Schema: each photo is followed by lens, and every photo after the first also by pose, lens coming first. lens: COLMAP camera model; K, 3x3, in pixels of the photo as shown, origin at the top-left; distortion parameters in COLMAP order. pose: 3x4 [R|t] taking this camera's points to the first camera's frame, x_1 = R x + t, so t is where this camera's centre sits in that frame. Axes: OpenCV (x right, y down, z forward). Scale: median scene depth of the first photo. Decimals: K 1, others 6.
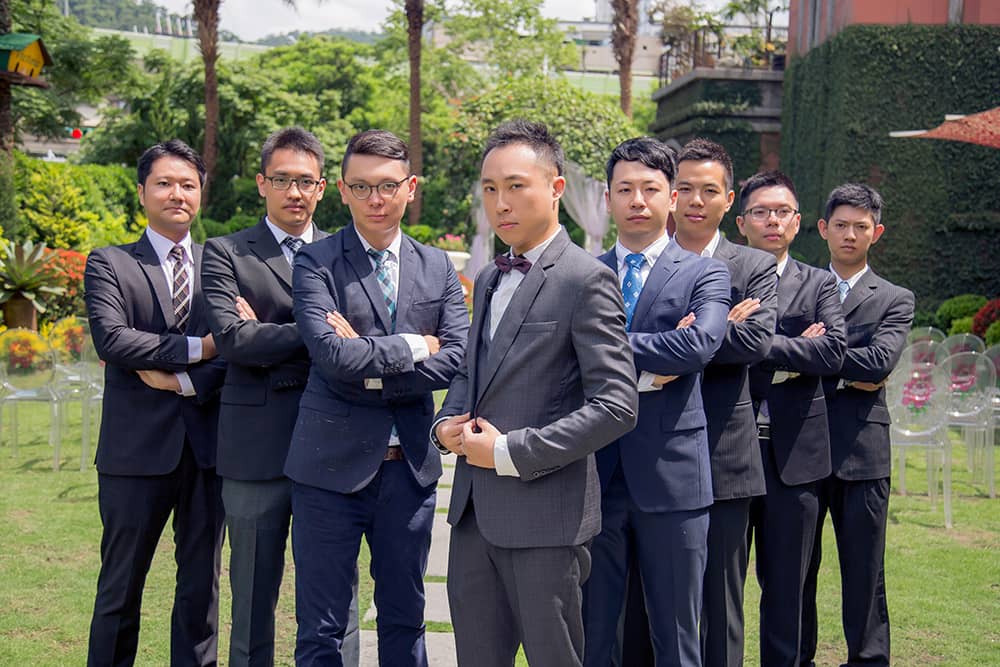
lens RADIAL K [[1238.7, 0, 500.0], [0, 1238.7, 333.5], [0, 0, 1]] dist [0.095872, 0.034718]
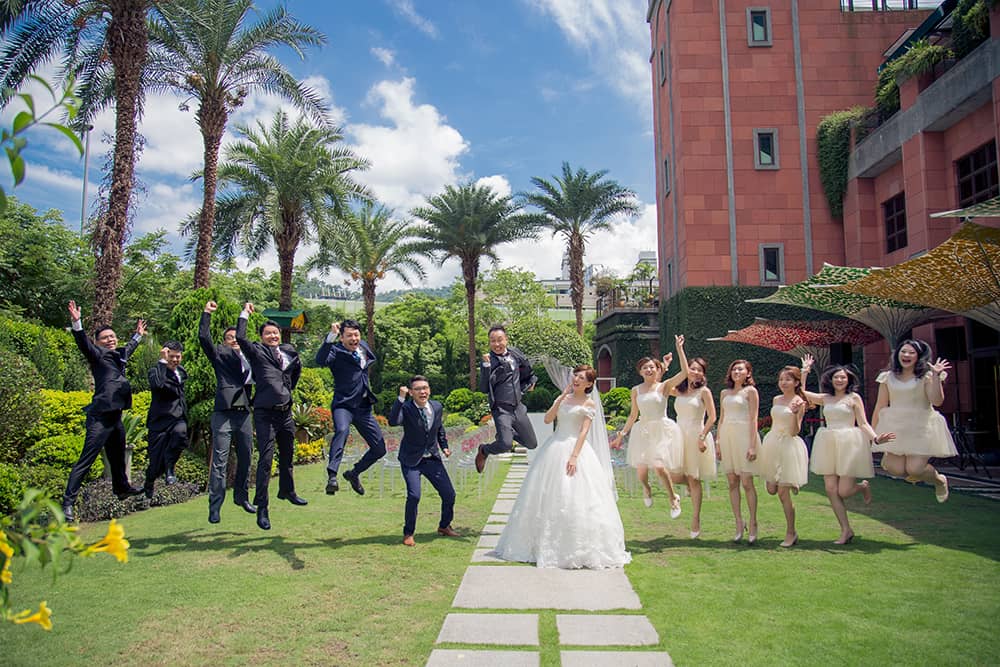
lens RADIAL K [[731.1, 0, 486.7], [0, 731.1, 338.1], [0, 0, 1]] dist [-0.089619, -0.003727]
pose [[0.998781, -0.036858, -0.032835, -0.007911], [0.030934, 0.985723, -0.165509, 0.017951], [0.038467, 0.164291, 0.985662, -0.135619]]
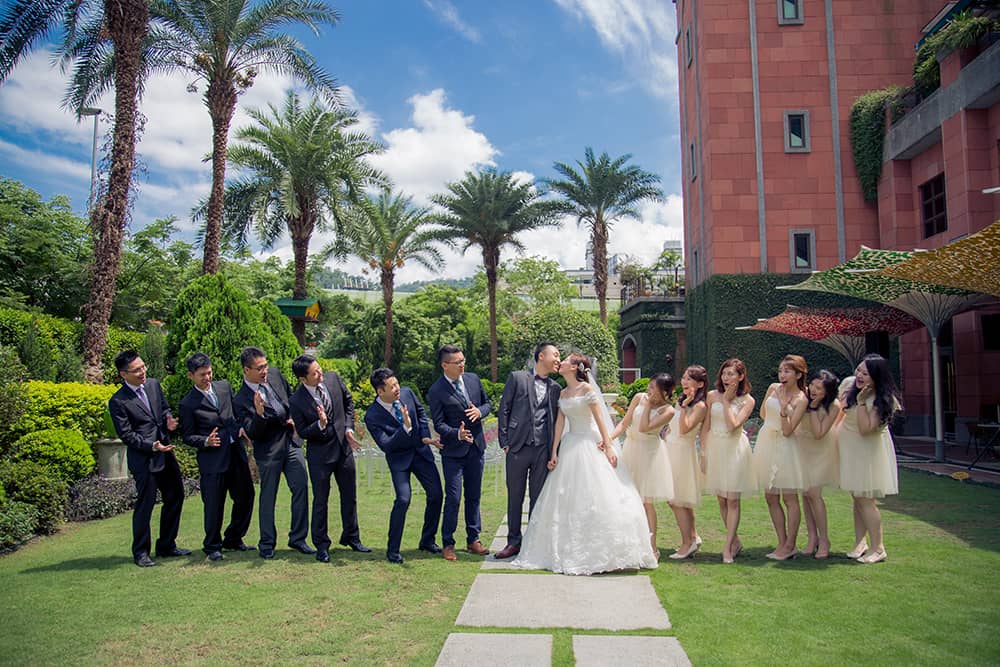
lens RADIAL K [[733.9, 0, 500.0], [0, 733.9, 333.5], [0, 0, 1]] dist [-0.076398, 0.008426]
pose [[0.998136, -0.038399, -0.047437, -0.004872], [0.030339, 0.986610, -0.160249, 0.016503], [0.052955, 0.158512, 0.985936, -0.113353]]
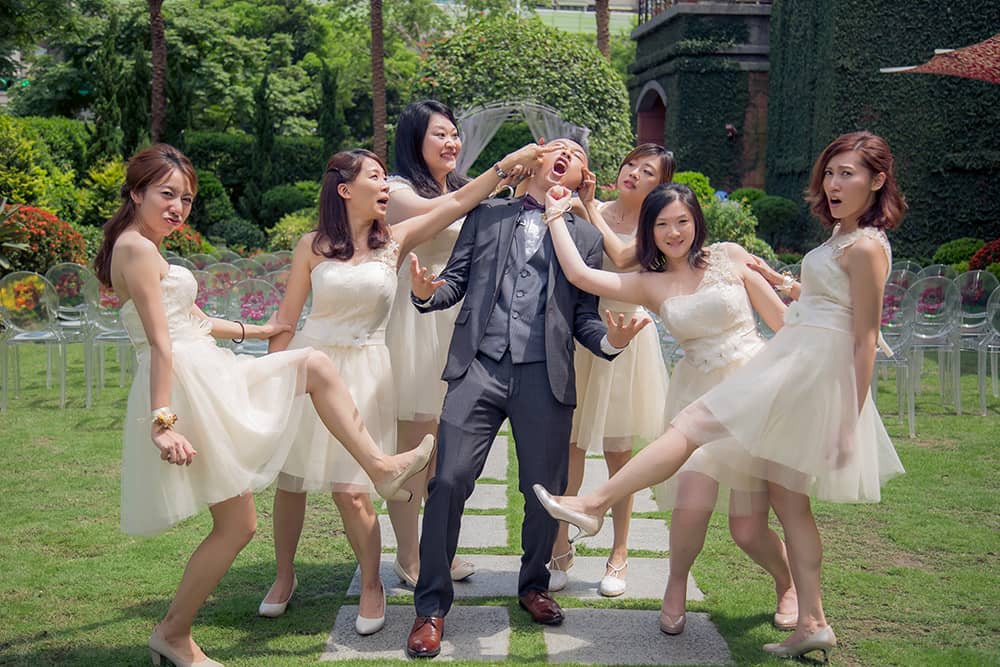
lens RADIAL K [[1386.5, 0, 491.8], [0, 1386.5, 327.5], [0, 0, 1]] dist [0.137241, 0.060808]
pose [[0.999642, -0.020020, 0.017767, -0.005622], [0.019710, 0.999653, 0.017460, 0.009032], [-0.018111, -0.017103, 0.999690, -0.051333]]
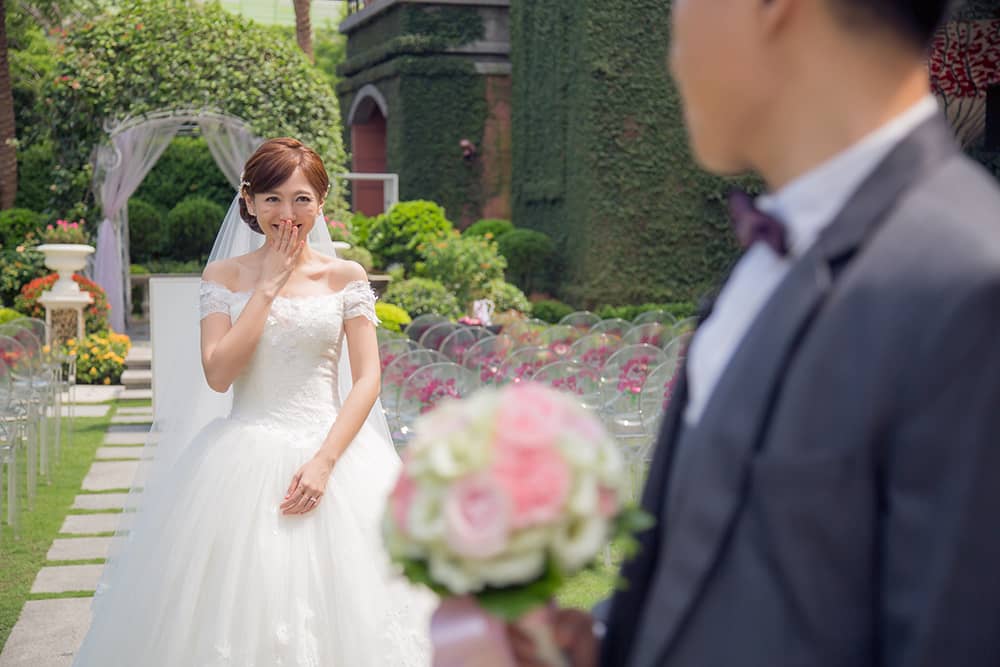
lens RADIAL K [[1691.8, 0, 494.9], [0, 1691.8, 342.3], [0, 0, 1]] dist [0.257515, 0.082820]
pose [[0.978606, -0.047898, 0.200091, 0.000779], [0.049226, 0.998786, -0.001663, 0.002684], [-0.199768, 0.011478, 0.979776, -0.009801]]
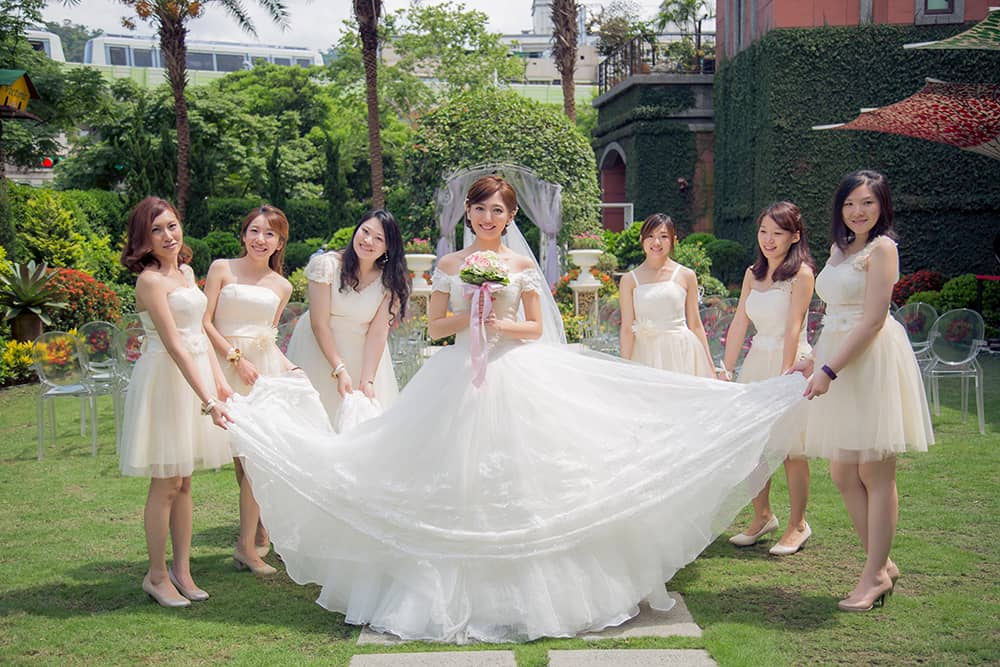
lens RADIAL K [[1187.6, 0, 497.8], [0, 1187.6, 345.7], [0, 0, 1]] dist [0.091694, 0.044216]
pose [[0.998115, -0.051226, 0.033807, -0.006627], [0.050965, 0.998664, 0.008541, 0.006097], [-0.034200, -0.006802, 0.999392, -0.029809]]
